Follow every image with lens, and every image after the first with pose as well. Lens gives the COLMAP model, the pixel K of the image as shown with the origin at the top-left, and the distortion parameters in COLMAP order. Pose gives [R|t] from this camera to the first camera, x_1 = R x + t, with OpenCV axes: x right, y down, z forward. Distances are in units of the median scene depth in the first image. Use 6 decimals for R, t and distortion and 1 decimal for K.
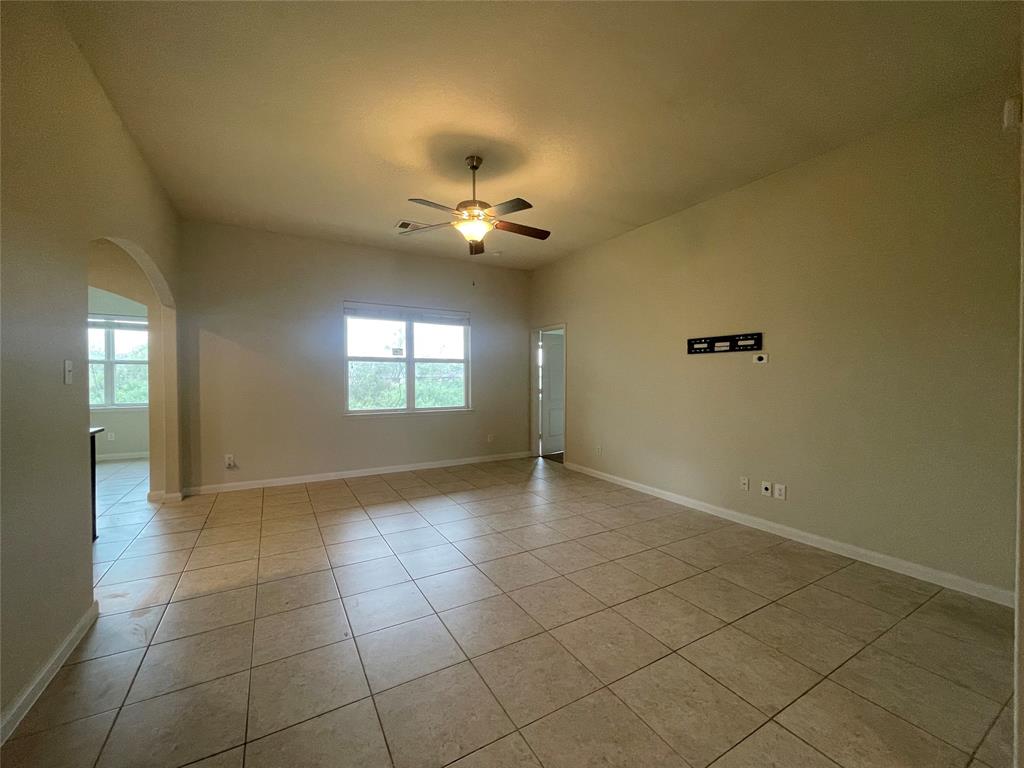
lens RADIAL K [[413.3, 0, 513.1], [0, 413.3, 383.2], [0, 0, 1]] dist [0.000924, -0.000089]
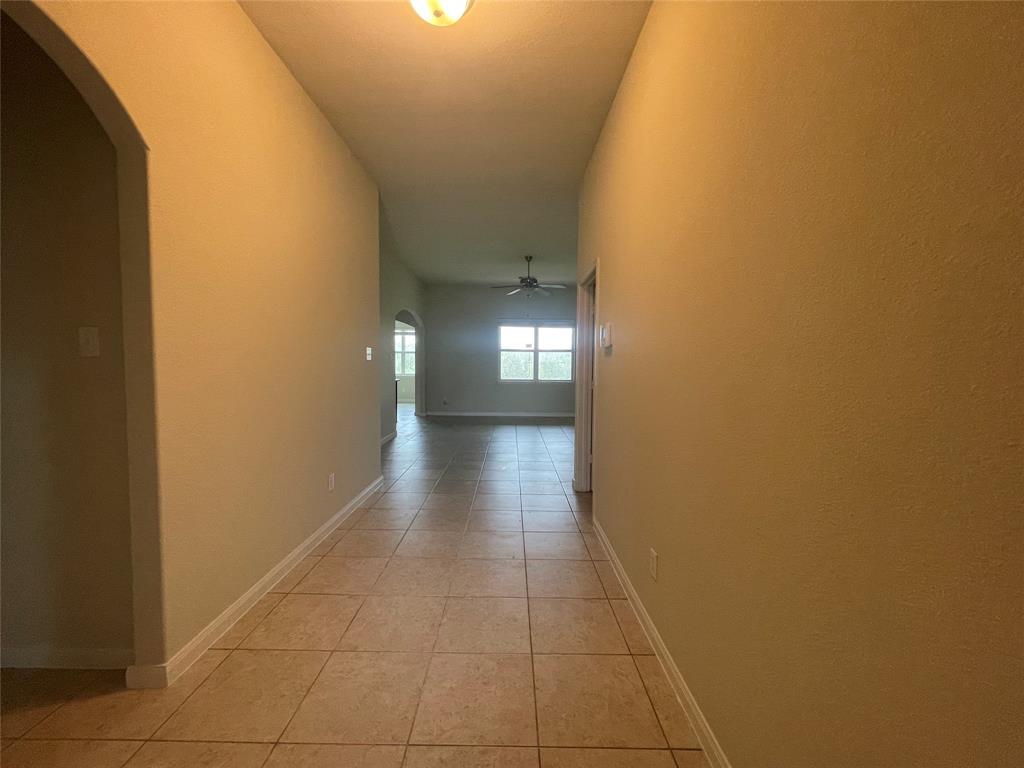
lens RADIAL K [[413.3, 0, 511.5], [0, 413.3, 384.1], [0, 0, 1]] dist [0.000924, -0.000089]
pose [[0.867635, 0.034625, -0.495995, 0.494508], [-0.021009, 0.999234, 0.033004, 0.025827], [0.496758, -0.018215, 0.867698, -0.494731]]
